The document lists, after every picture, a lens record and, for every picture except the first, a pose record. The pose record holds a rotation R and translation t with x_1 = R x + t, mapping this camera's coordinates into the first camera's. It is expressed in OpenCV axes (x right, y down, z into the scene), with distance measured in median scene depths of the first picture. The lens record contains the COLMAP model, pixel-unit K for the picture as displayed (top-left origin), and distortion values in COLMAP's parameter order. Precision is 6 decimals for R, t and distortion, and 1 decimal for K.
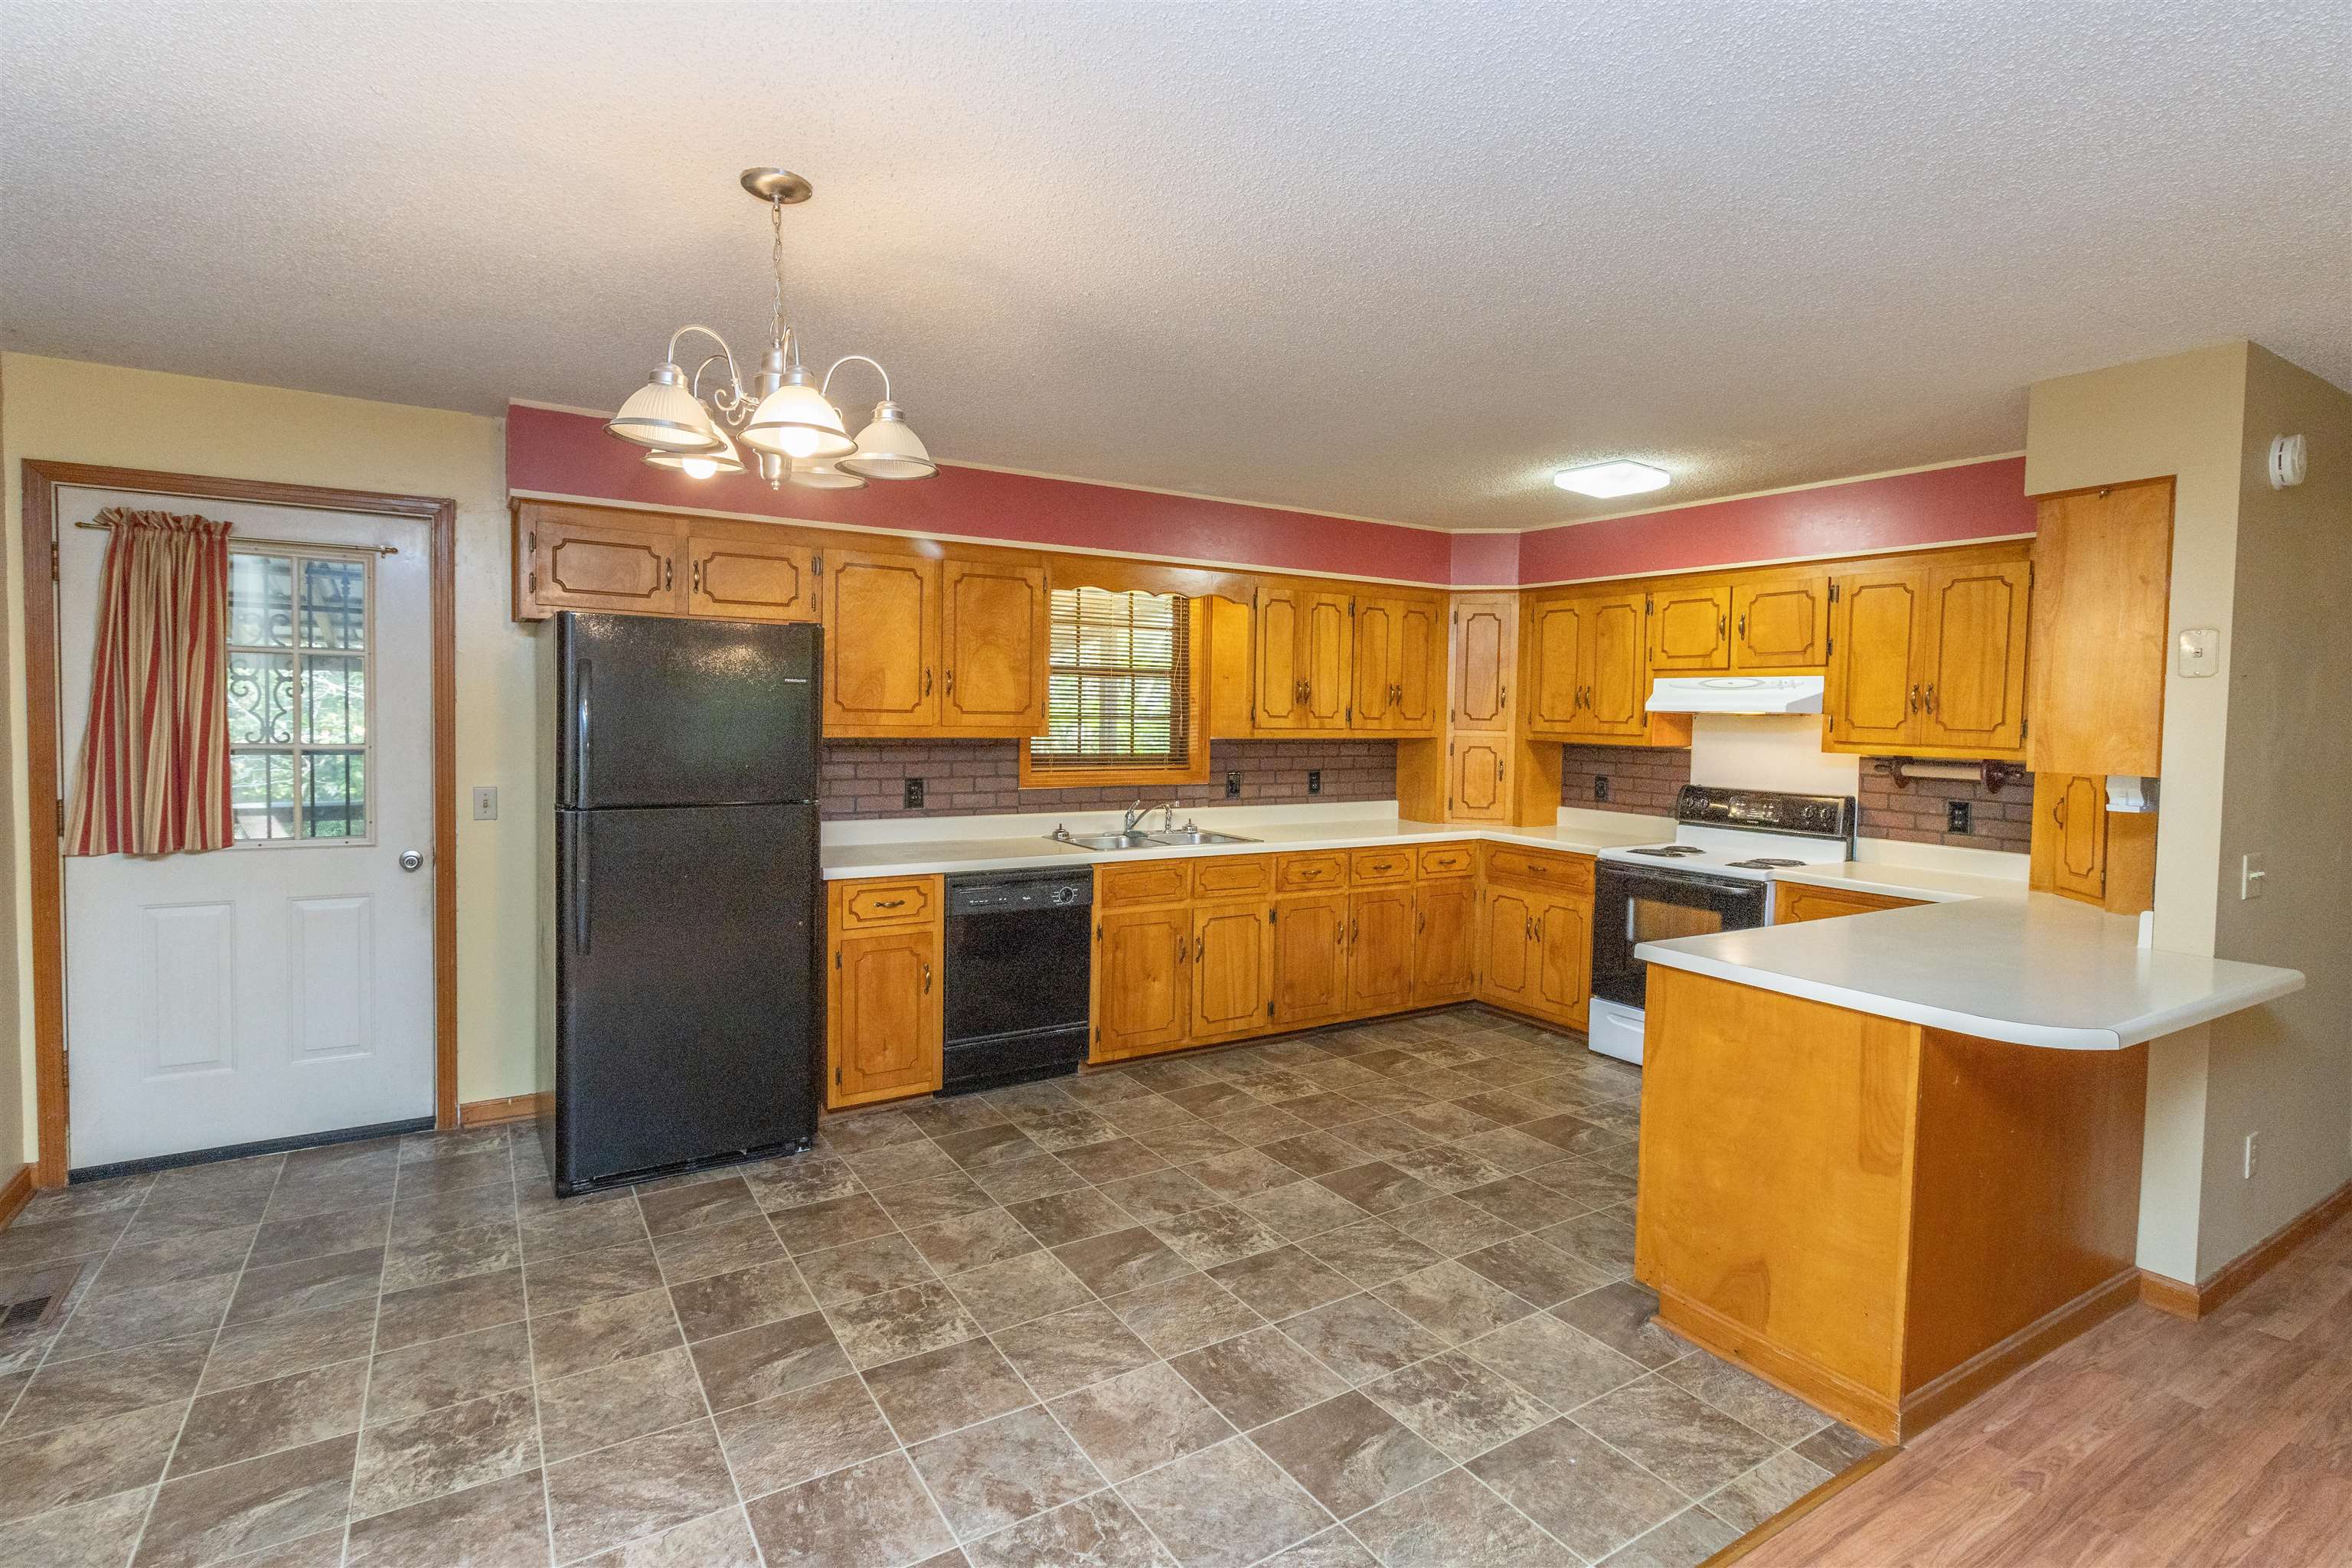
lens RADIAL K [[1125.0, 0, 1165.3], [0, 1125.0, 758.2], [0, 0, 1]] dist [0.000285, 0.000317]
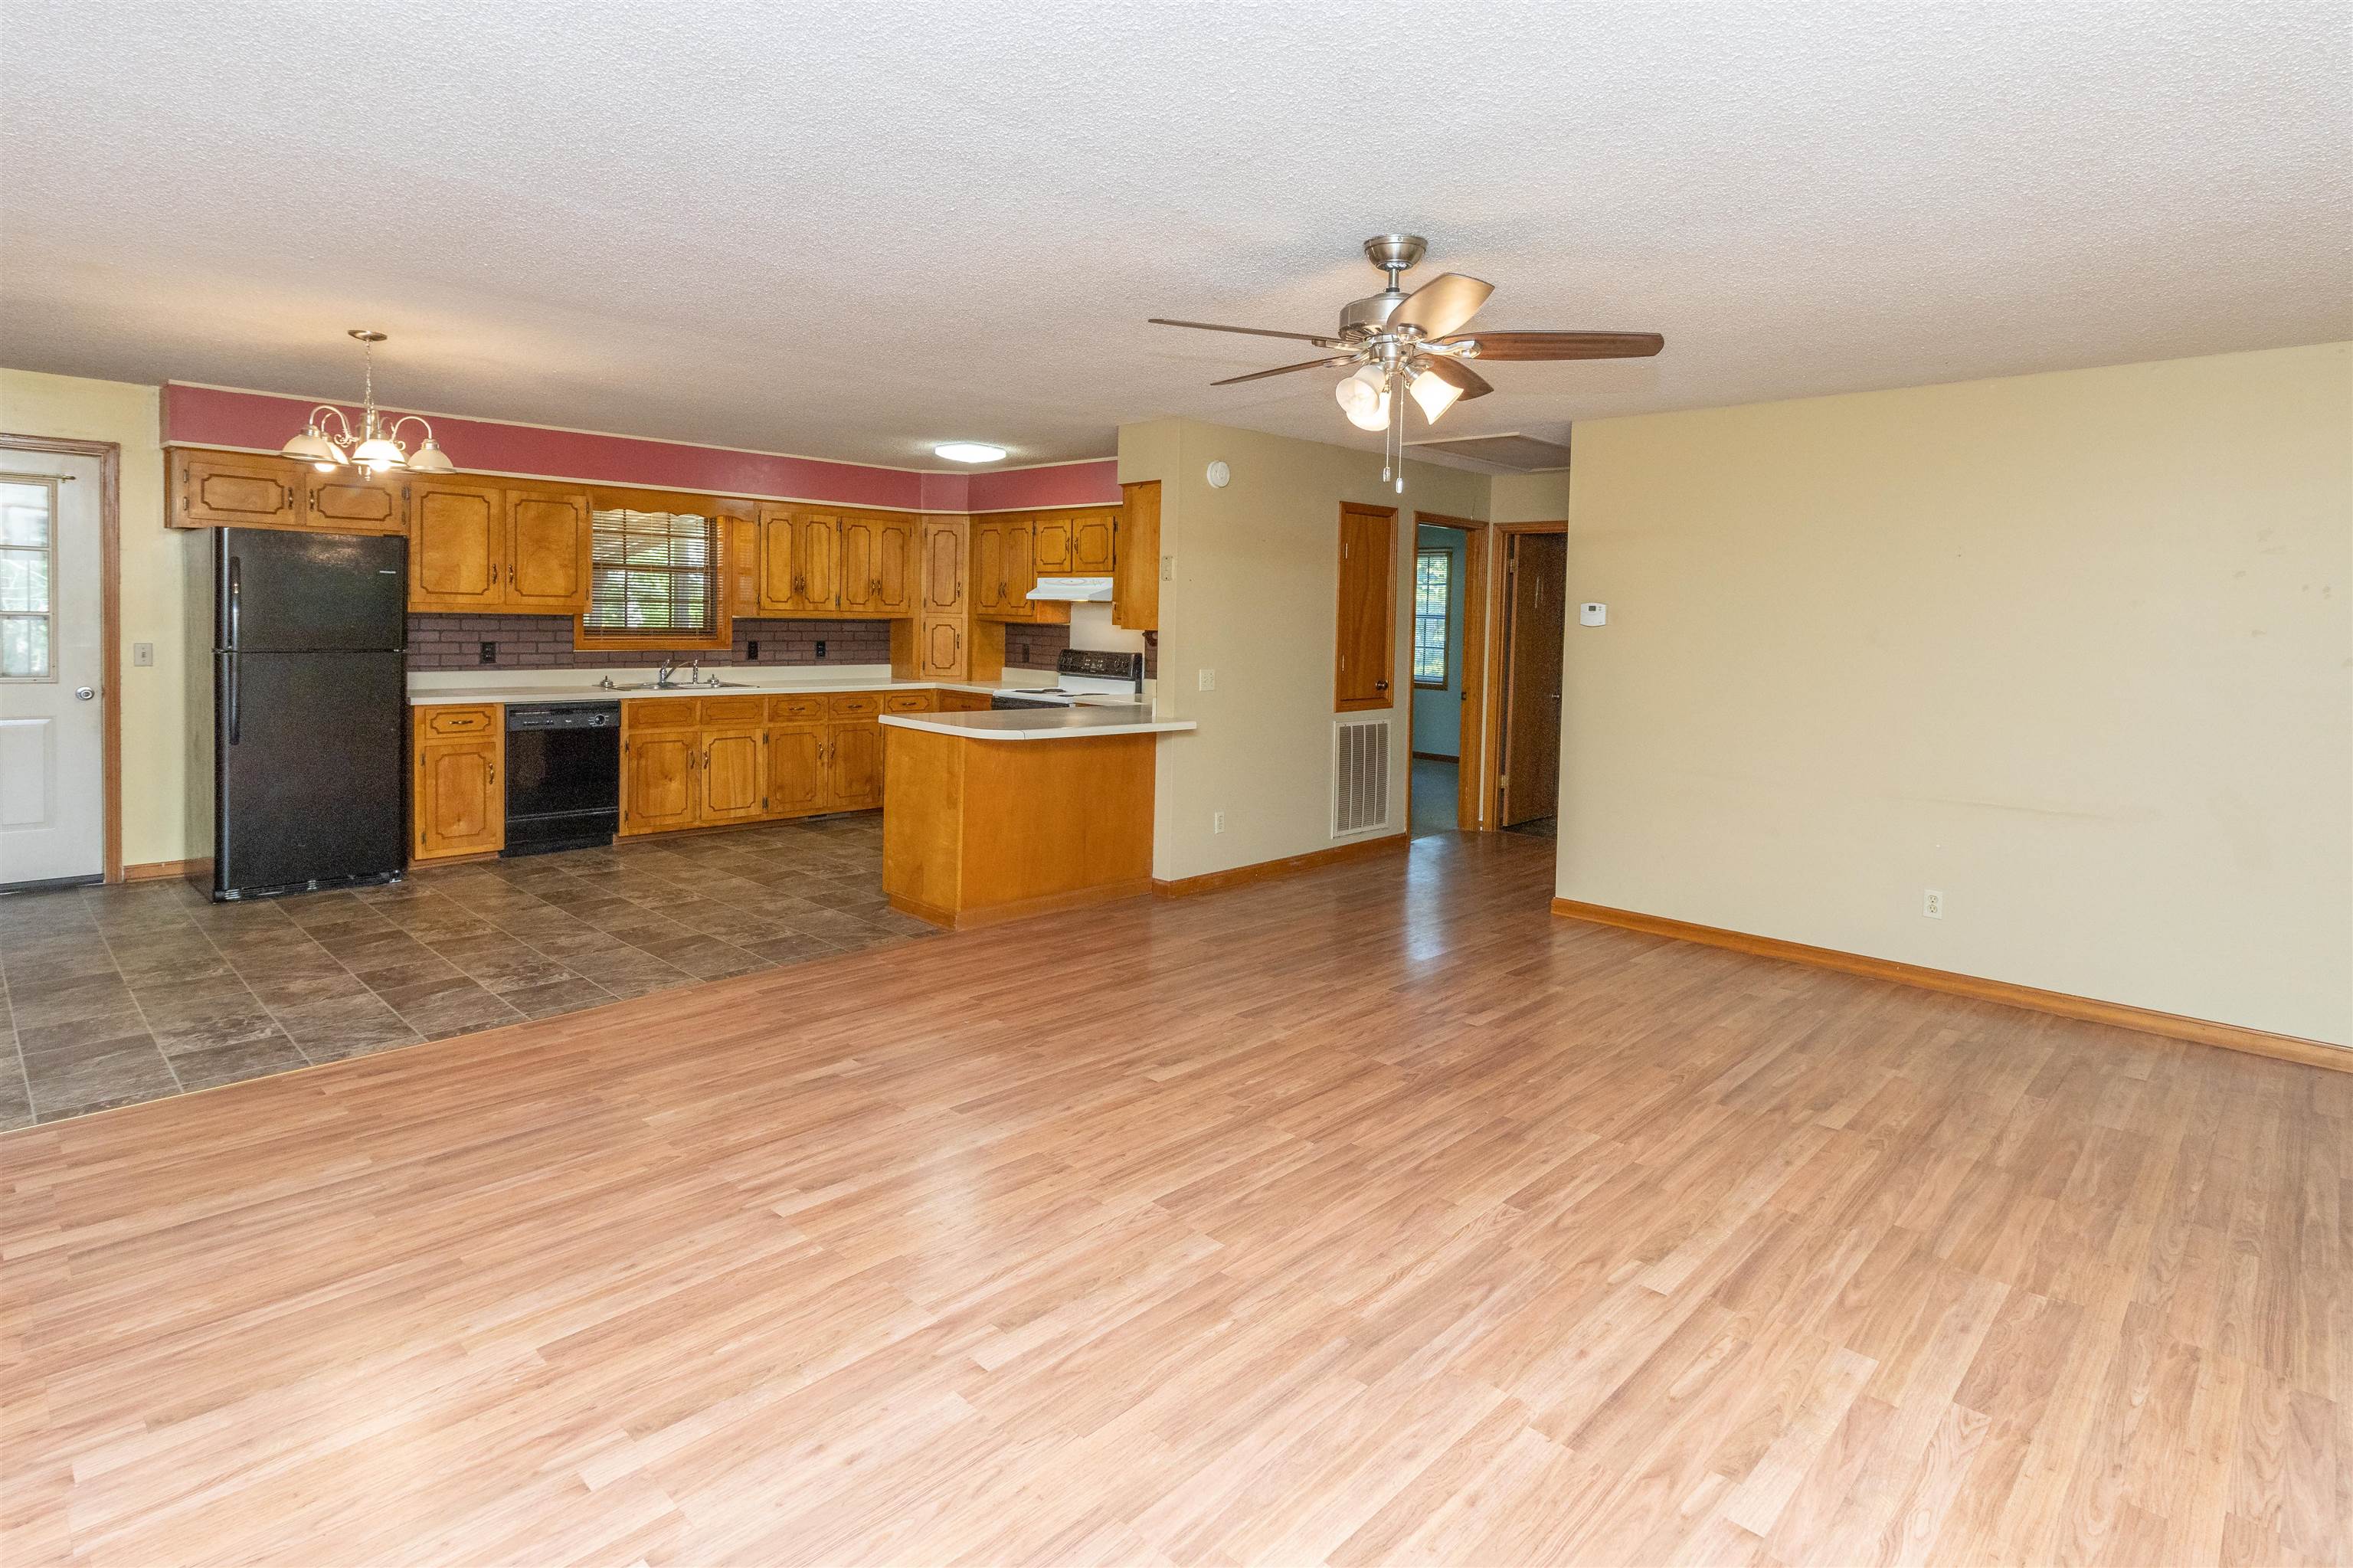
lens RADIAL K [[1230.7, 0, 1201.1], [0, 1230.7, 662.4], [0, 0, 1]] dist [0.000631, 0.000316]
pose [[0.969161, -0.003980, 0.246395, 0.259066], [0.003557, 0.999991, 0.002161, 0.042394], [-0.246401, -0.001218, 0.969167, -0.703177]]
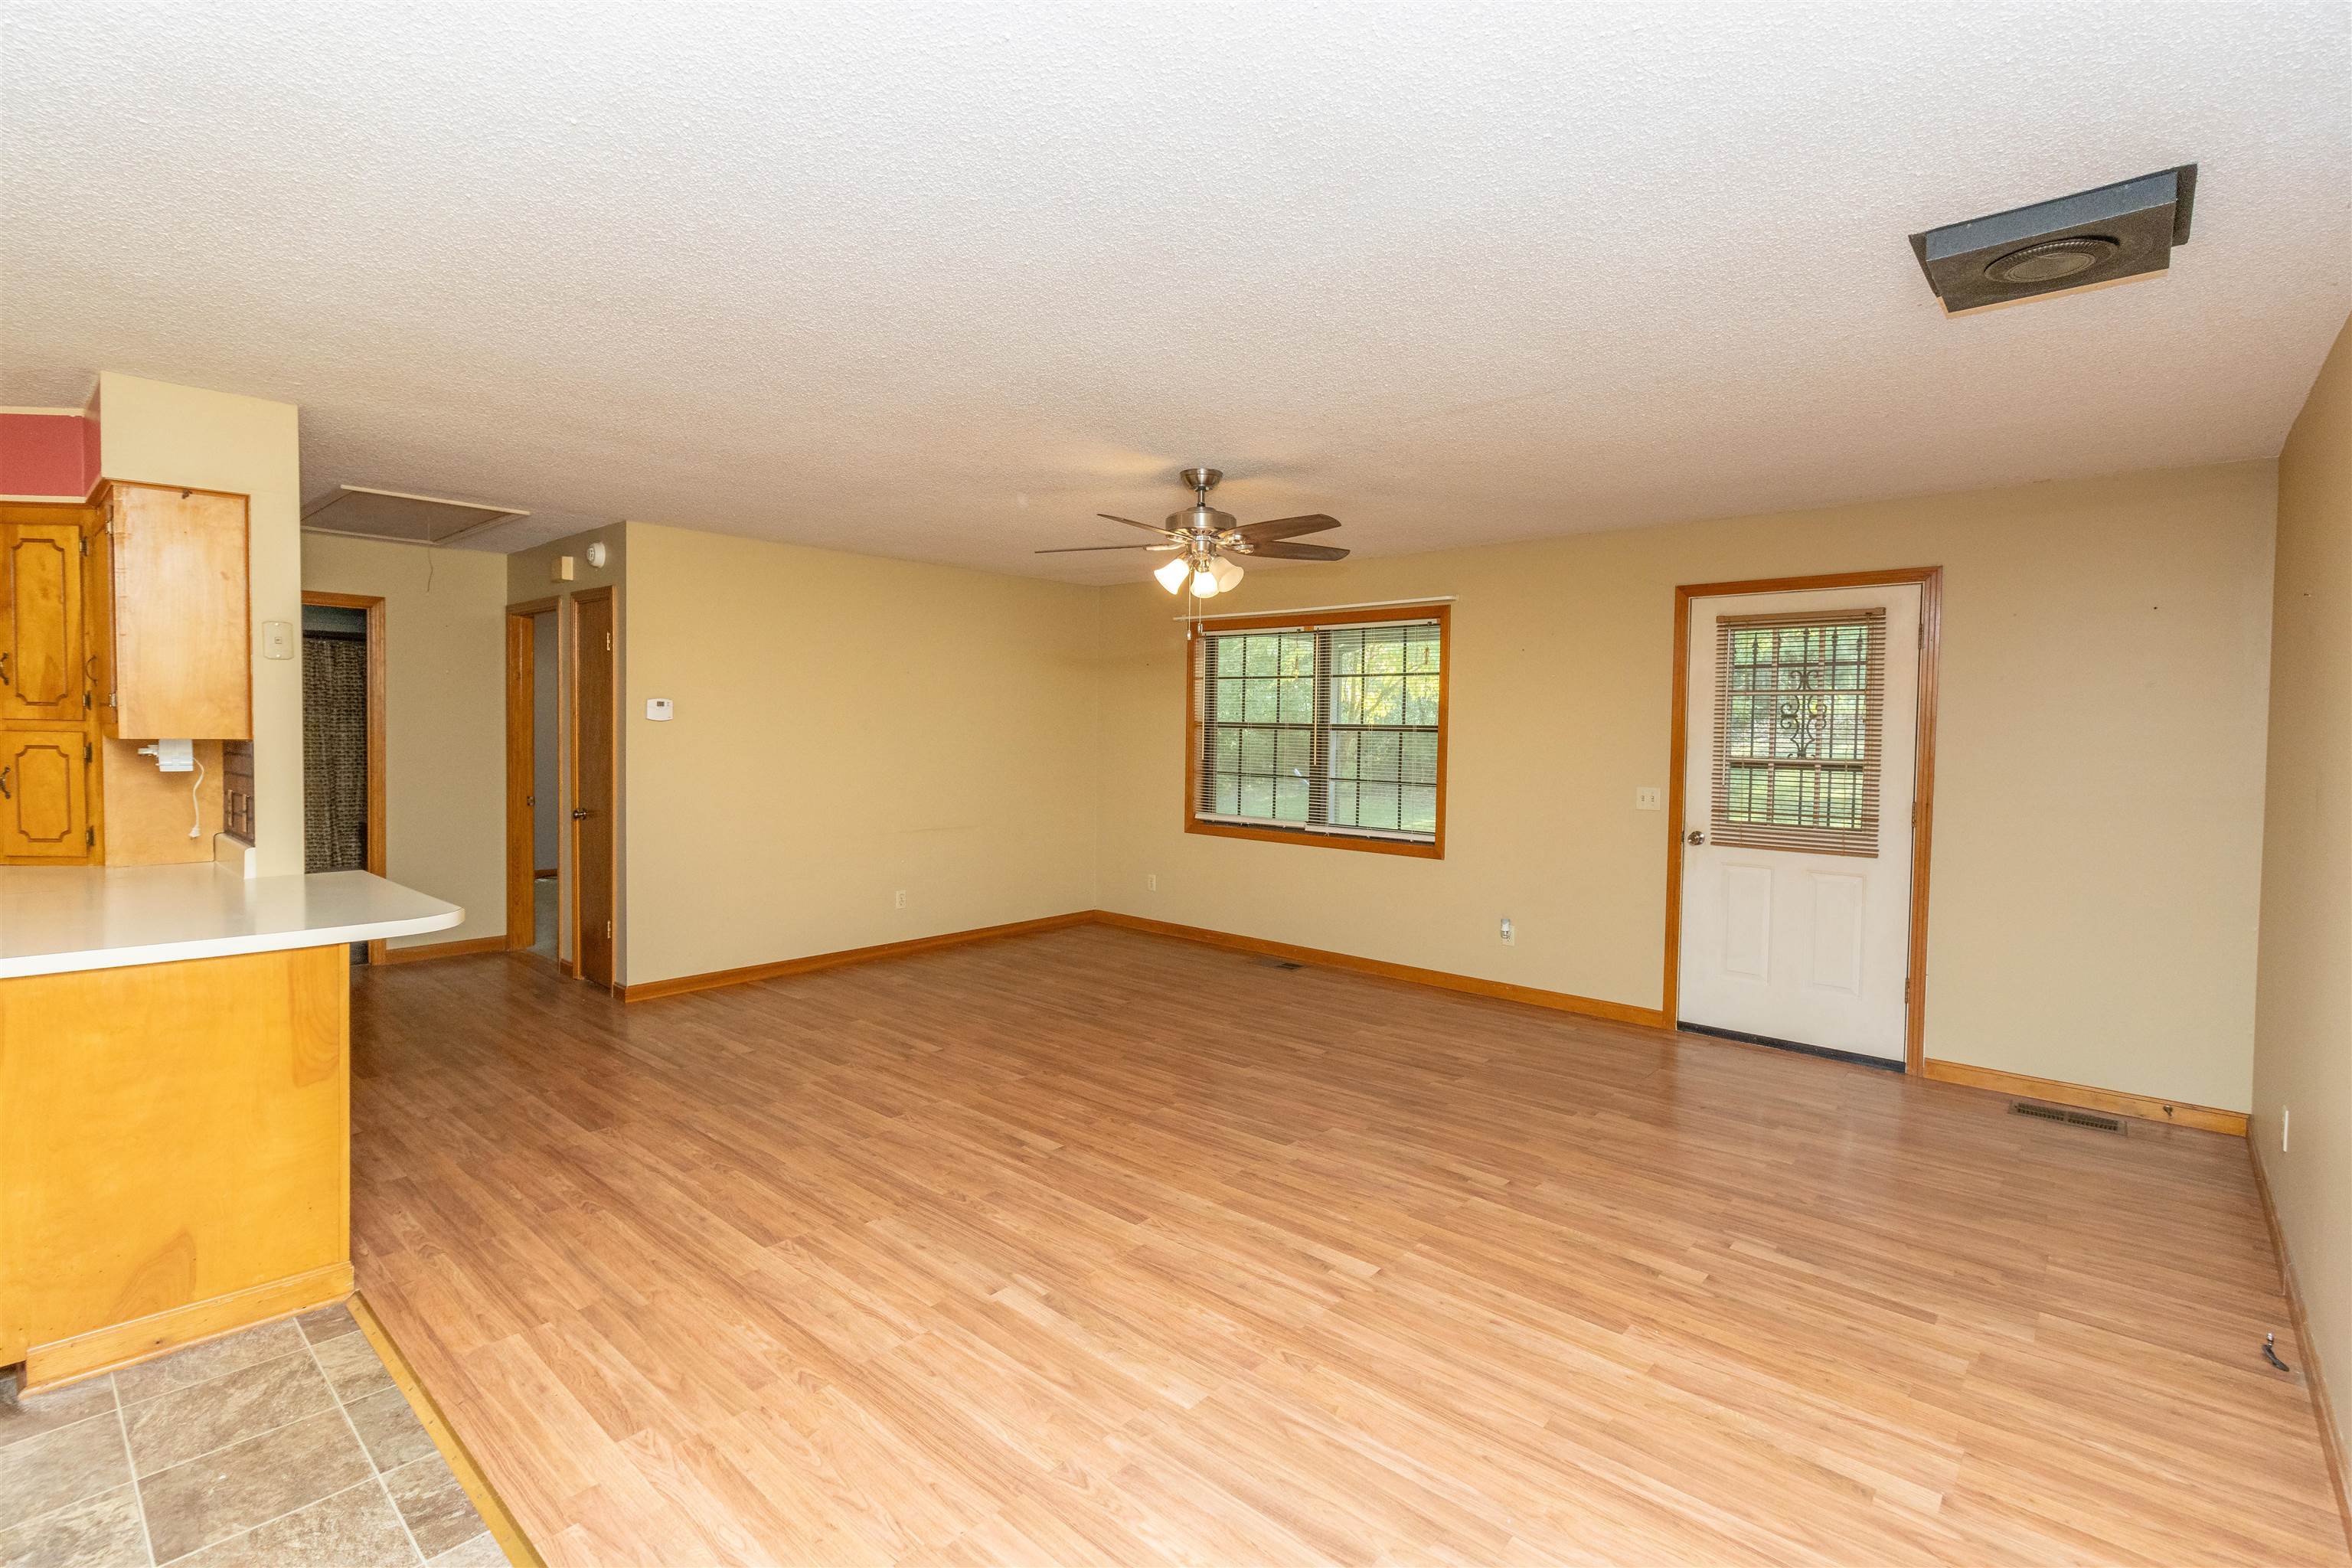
lens RADIAL K [[1077.7, 0, 1185.0], [0, 1077.7, 735.1], [0, 0, 1]] dist [0.002398, 0.000347]
pose [[-0.287360, -0.028245, 0.957406, -0.342015], [0.019505, 0.999185, 0.035332, -0.005836], [-0.957624, 0.028827, -0.286575, 0.223804]]
